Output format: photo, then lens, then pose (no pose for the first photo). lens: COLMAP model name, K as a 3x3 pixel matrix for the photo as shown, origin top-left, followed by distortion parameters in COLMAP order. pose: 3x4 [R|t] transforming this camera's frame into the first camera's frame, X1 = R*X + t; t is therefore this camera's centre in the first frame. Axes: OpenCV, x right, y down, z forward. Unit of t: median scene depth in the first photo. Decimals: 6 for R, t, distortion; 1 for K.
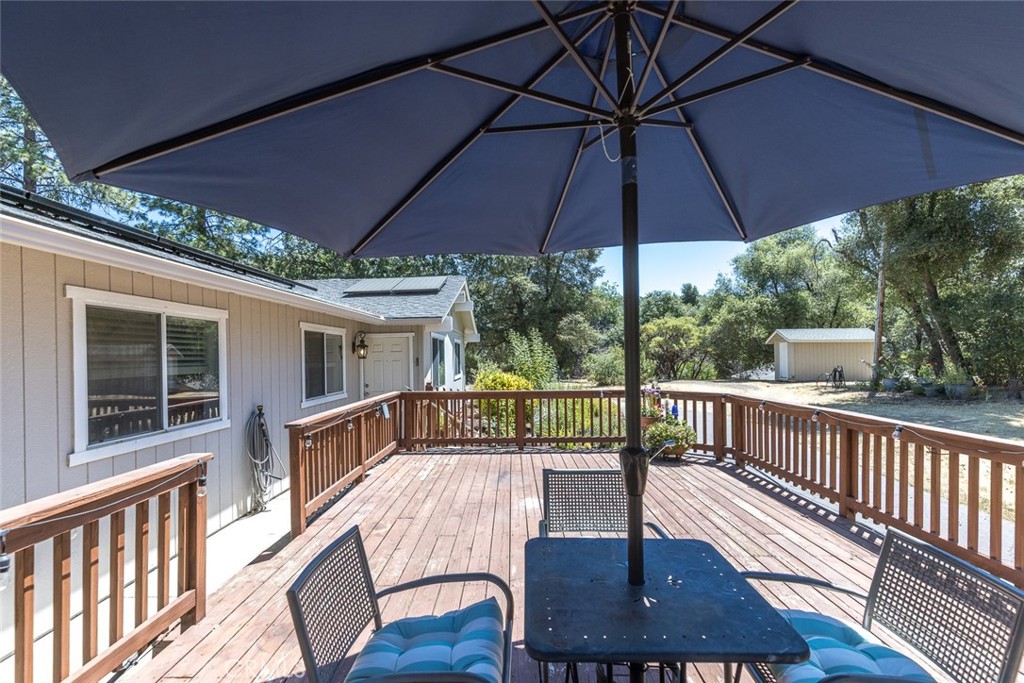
lens RADIAL K [[483.7, 0, 510.3], [0, 483.7, 340.9], [0, 0, 1]] dist [0.000935, 0.002246]
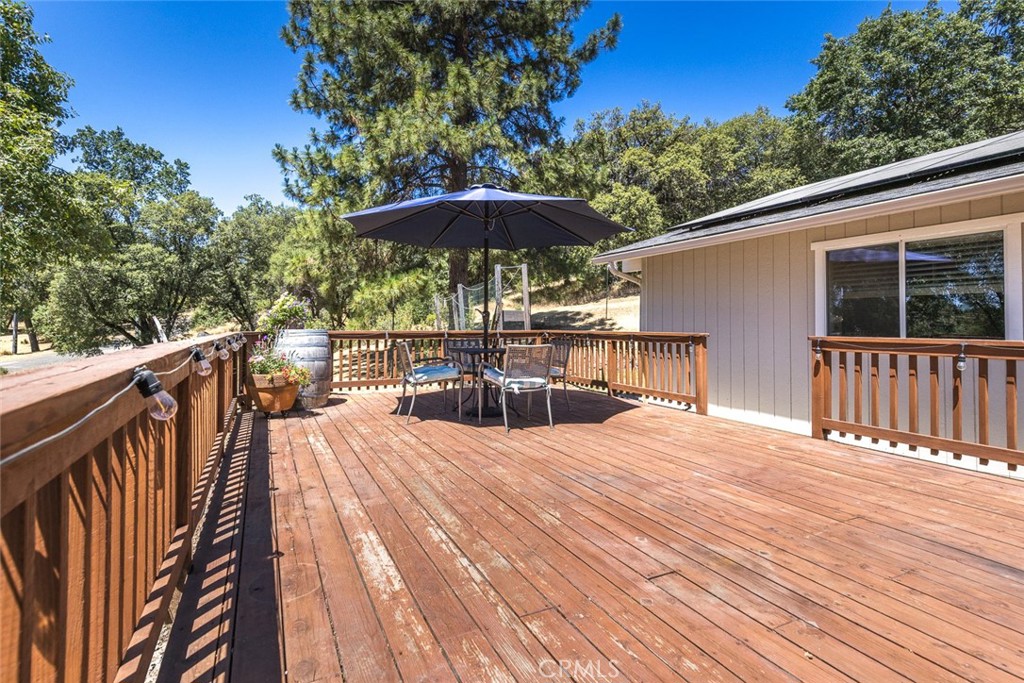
lens RADIAL K [[483.7, 0, 504.5], [0, 483.7, 308.8], [0, 0, 1]] dist [0.000935, 0.002246]
pose [[-0.892153, -0.008908, -0.451646, 0.057860], [0.014580, 0.998717, -0.048498, 0.013117], [0.451498, -0.049852, -0.890878, 0.143161]]
